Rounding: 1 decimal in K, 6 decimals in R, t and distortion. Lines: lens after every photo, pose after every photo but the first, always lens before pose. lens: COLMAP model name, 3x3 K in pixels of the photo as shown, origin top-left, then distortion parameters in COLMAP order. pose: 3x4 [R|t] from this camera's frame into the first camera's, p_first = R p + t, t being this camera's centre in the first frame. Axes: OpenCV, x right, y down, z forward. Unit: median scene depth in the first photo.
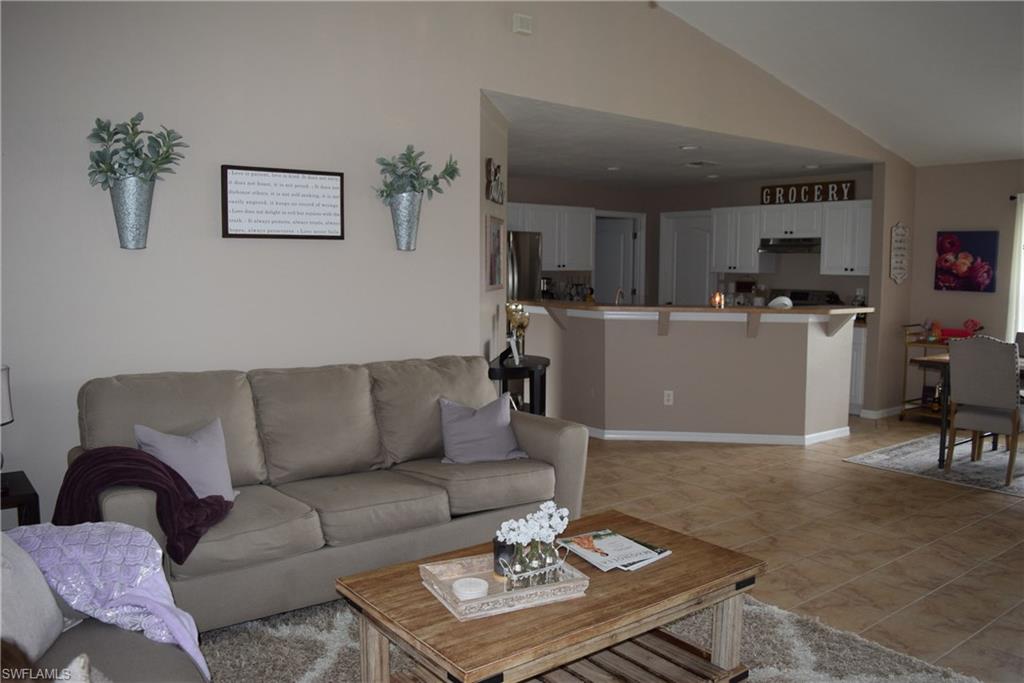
lens RADIAL K [[804.5, 0, 514.3], [0, 804.5, 339.3], [0, 0, 1]] dist [-0.096003, 0.022708]
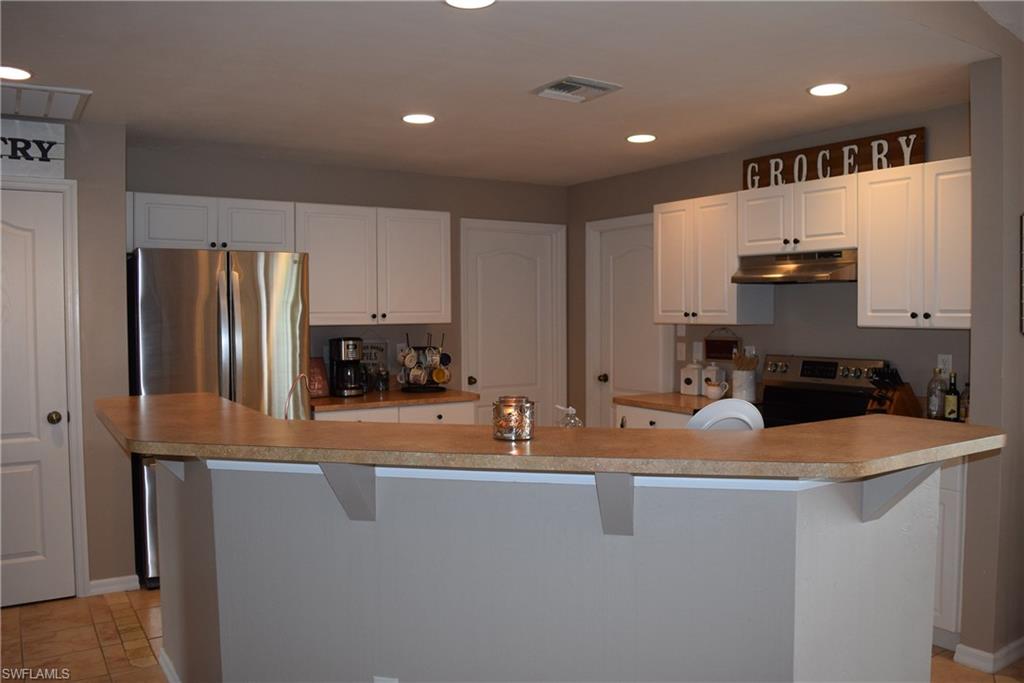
lens RADIAL K [[804.5, 0, 515.7], [0, 804.5, 340.0], [0, 0, 1]] dist [-0.096003, 0.022708]
pose [[0.997453, -0.010116, -0.070609, 0.278323], [0.006107, 0.998369, -0.056772, -0.062214], [0.071068, 0.056196, 0.995887, 0.667007]]
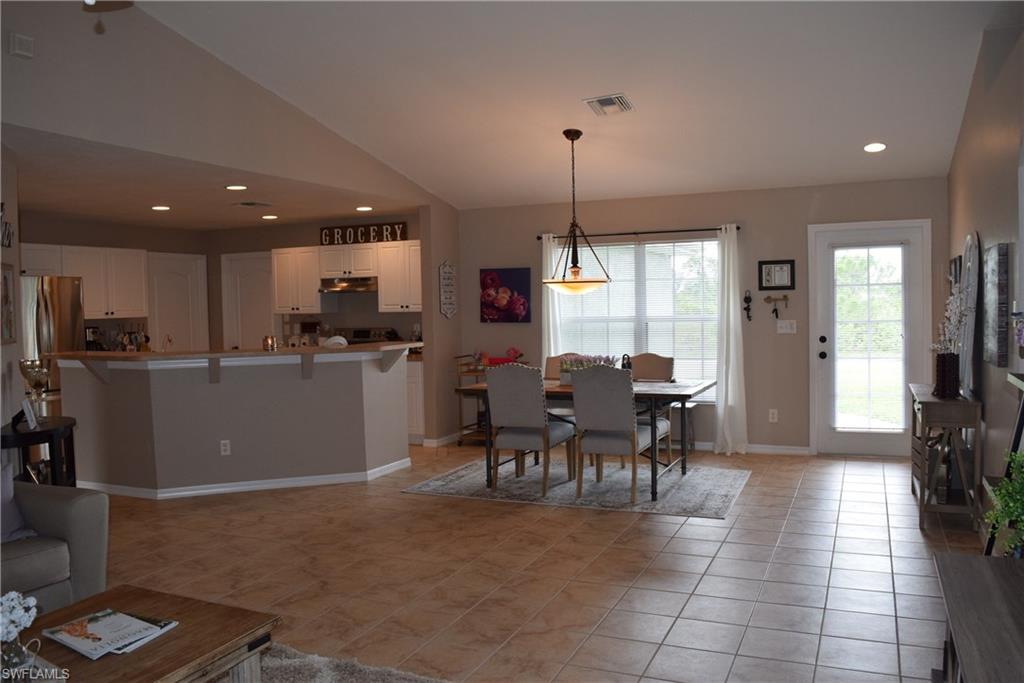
lens RADIAL K [[804.5, 0, 512.9], [0, 804.5, 337.1], [0, 0, 1]] dist [-0.096003, 0.022708]
pose [[0.877228, -0.045684, 0.477895, 0.048437], [0.070598, 0.996915, -0.034290, -0.001648], [-0.474854, 0.063819, 0.877747, 0.000273]]
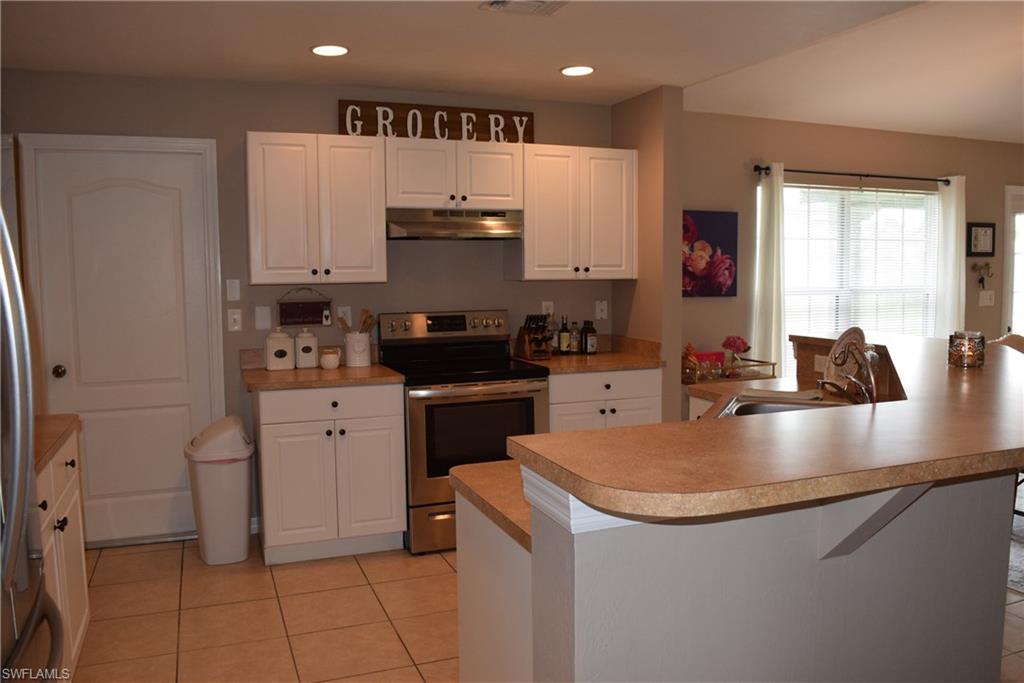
lens RADIAL K [[804.5, 0, 512.7], [0, 804.5, 340.2], [0, 0, 1]] dist [-0.096003, 0.022708]
pose [[0.275472, -0.095847, 0.956519, -0.178373], [0.098759, 0.992574, 0.071018, -0.103947], [-0.956223, 0.074901, 0.282892, 1.102901]]
